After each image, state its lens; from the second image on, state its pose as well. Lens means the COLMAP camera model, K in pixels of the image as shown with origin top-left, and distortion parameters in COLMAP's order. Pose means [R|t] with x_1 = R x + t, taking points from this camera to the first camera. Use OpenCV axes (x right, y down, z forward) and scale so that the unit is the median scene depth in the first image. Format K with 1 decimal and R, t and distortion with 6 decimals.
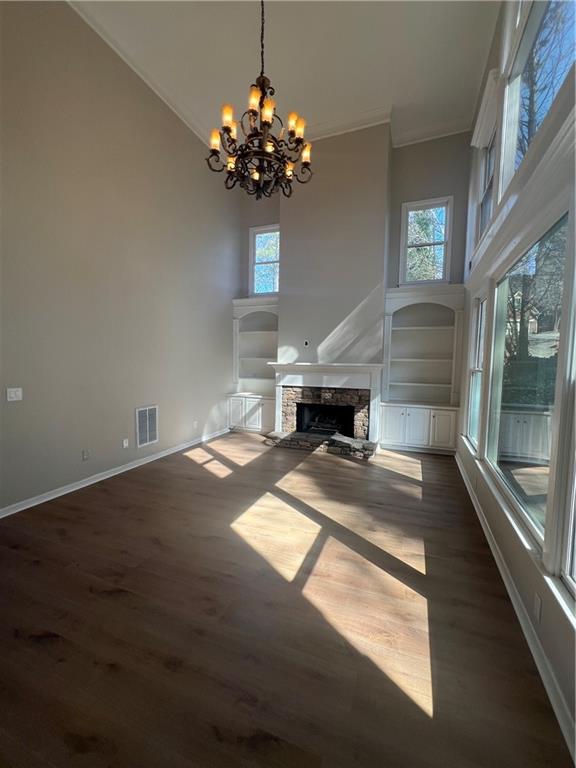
lens RADIAL K [[314.2, 0, 293.3], [0, 314.2, 385.5], [0, 0, 1]] dist [-0.009870, -0.000111]
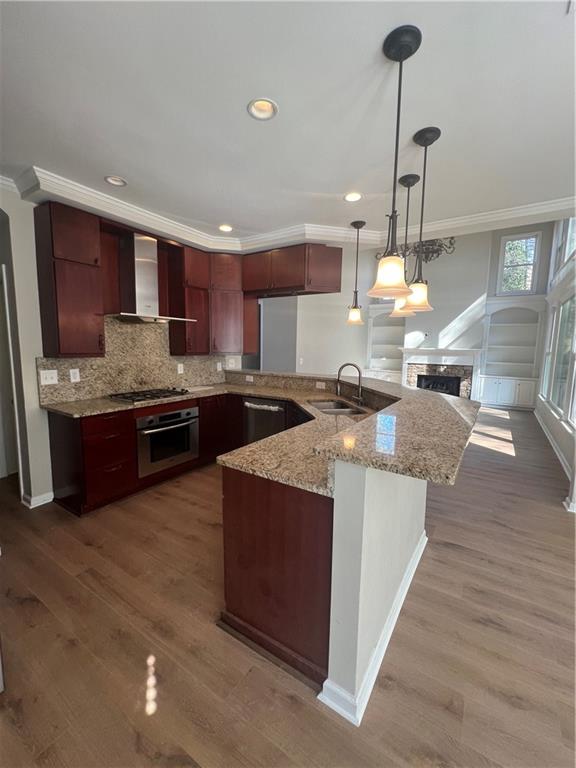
lens RADIAL K [[314.2, 0, 289.7], [0, 314.2, 382.9], [0, 0, 1]] dist [-0.009870, -0.000111]
pose [[0.977620, 0.026100, -0.208753, -0.299662], [-0.018017, 0.999016, 0.040530, 0.049062], [0.209605, -0.035862, 0.977128, -0.659189]]
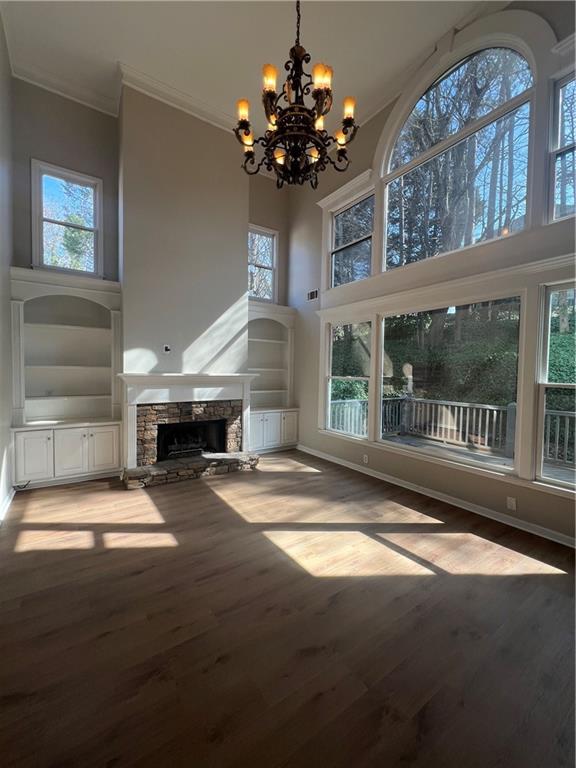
lens RADIAL K [[314.2, 0, 284.9], [0, 314.2, 386.2], [0, 0, 1]] dist [-0.009870, -0.000111]
pose [[0.573959, -0.045489, 0.817620, -0.477540], [0.060218, 0.998097, 0.013258, -0.033390], [-0.816667, 0.041626, 0.575606, 0.314864]]
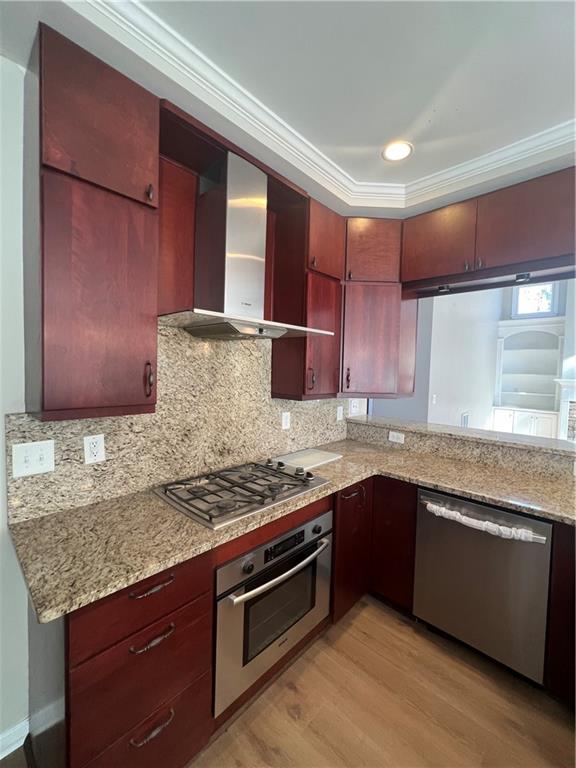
lens RADIAL K [[314.2, 0, 285.7], [0, 314.2, 382.7], [0, 0, 1]] dist [-0.009870, -0.000111]
pose [[0.918301, 0.023894, -0.395161, -0.547308], [-0.040550, 0.998604, -0.033852, 0.013224], [0.393801, 0.047110, 0.917988, -0.369836]]
